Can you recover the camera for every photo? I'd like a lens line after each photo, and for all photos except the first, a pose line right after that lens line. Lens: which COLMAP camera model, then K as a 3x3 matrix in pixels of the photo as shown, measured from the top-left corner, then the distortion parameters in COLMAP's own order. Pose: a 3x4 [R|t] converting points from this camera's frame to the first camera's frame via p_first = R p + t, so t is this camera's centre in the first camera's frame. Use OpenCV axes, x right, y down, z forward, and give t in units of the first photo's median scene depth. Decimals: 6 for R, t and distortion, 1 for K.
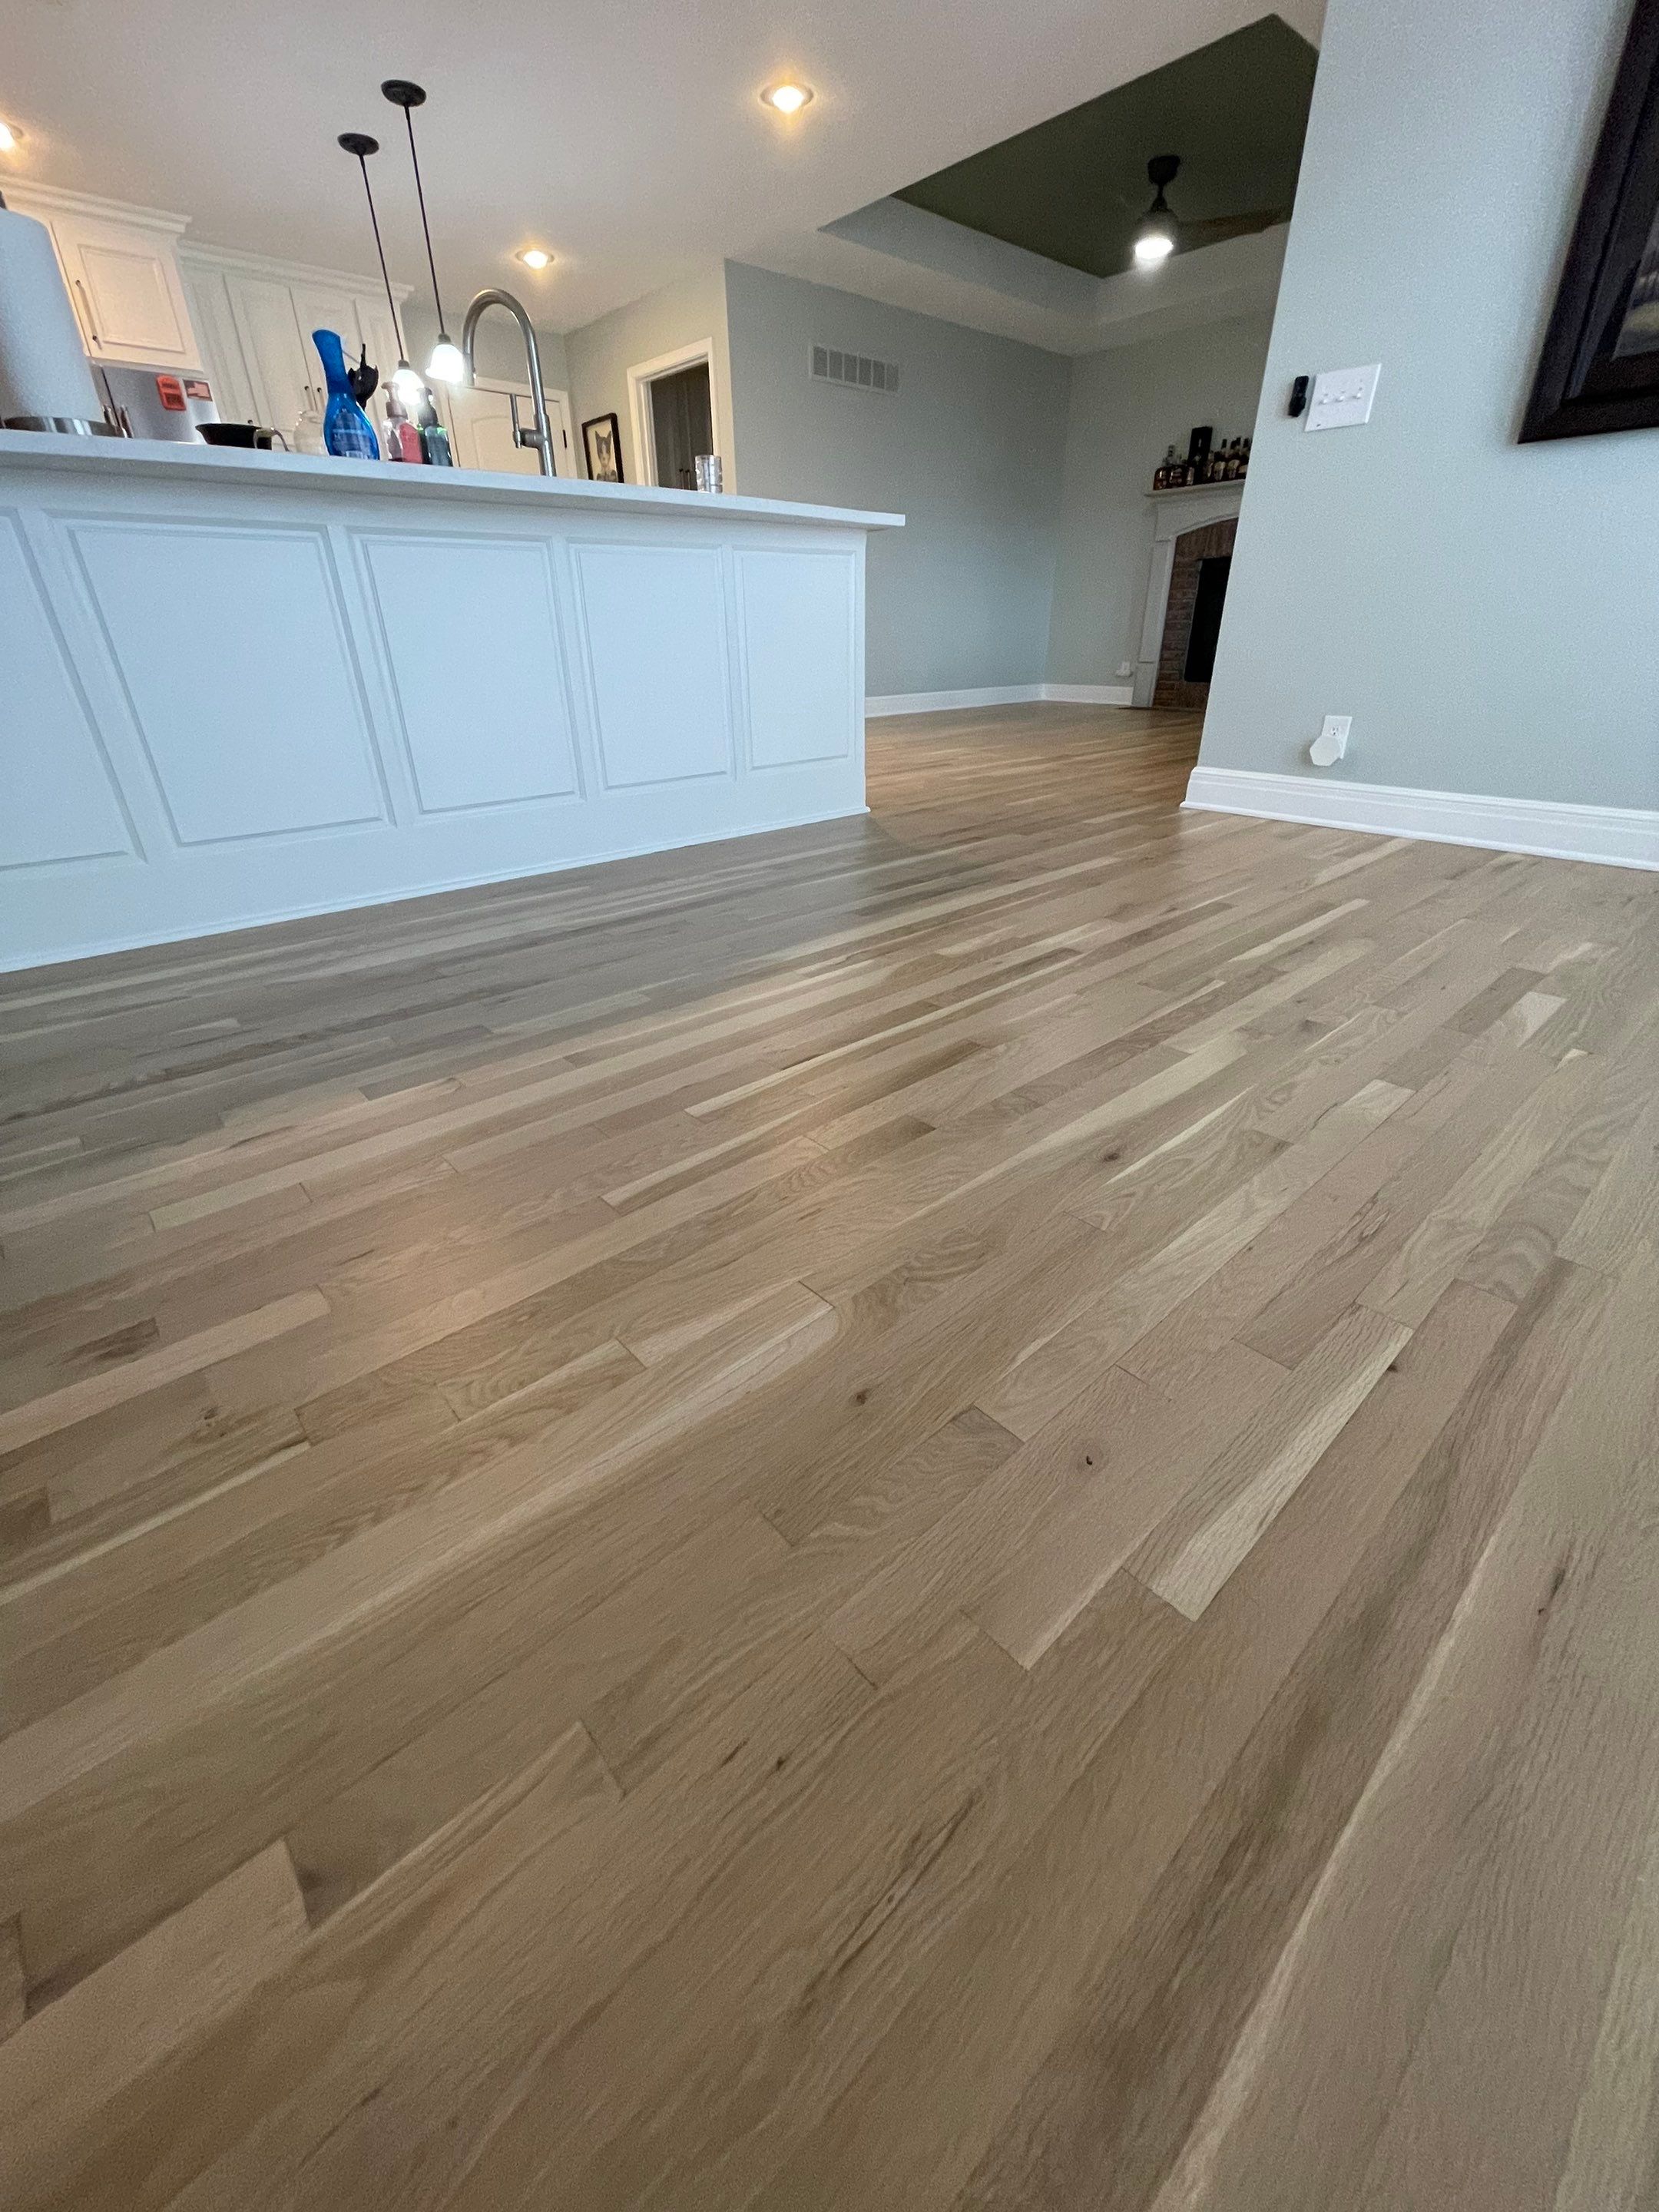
lens RADIAL K [[896.5, 0, 828.7], [0, 896.5, 1096.7], [0, 0, 1]] dist [-0.000159, -0.000118]
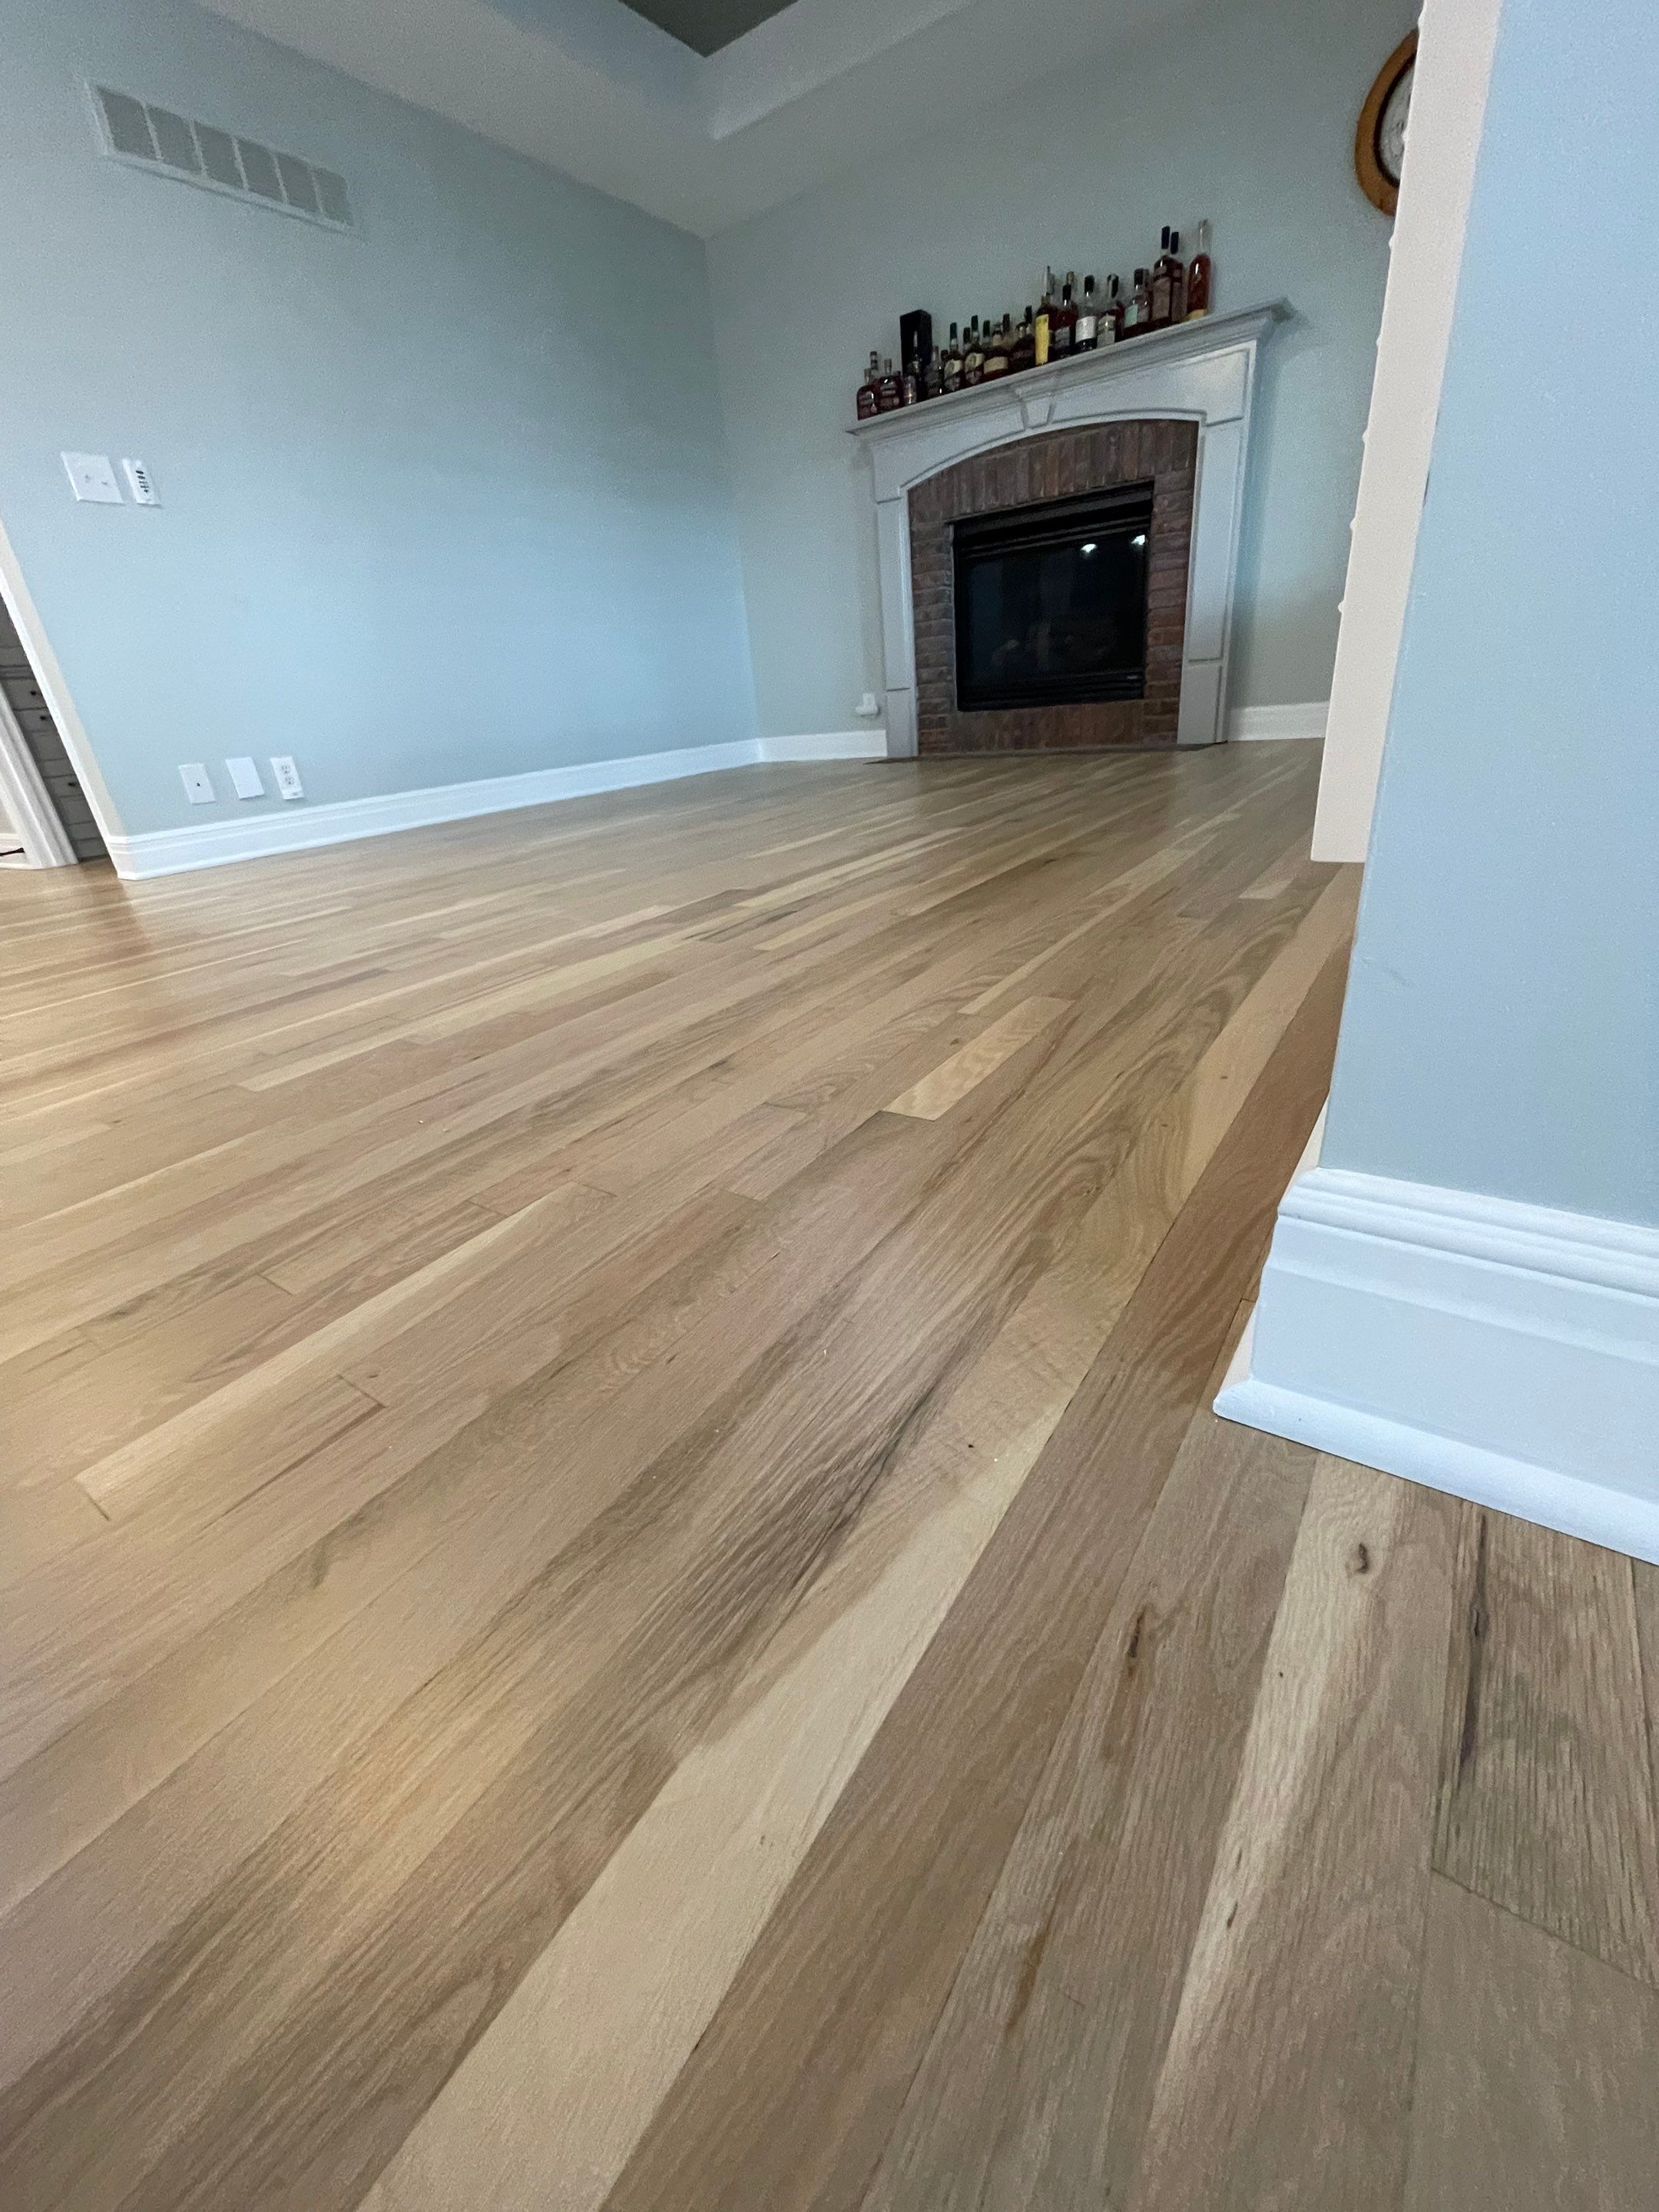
lens RADIAL K [[896.5, 0, 831.1], [0, 896.5, 1112.6], [0, 0, 1]] dist [-0.000159, -0.000118]
pose [[0.970051, -0.166817, 0.176559, 0.151132], [0.175842, 0.983736, -0.036659, -0.179564], [-0.167573, 0.066608, 0.983607, 0.415524]]
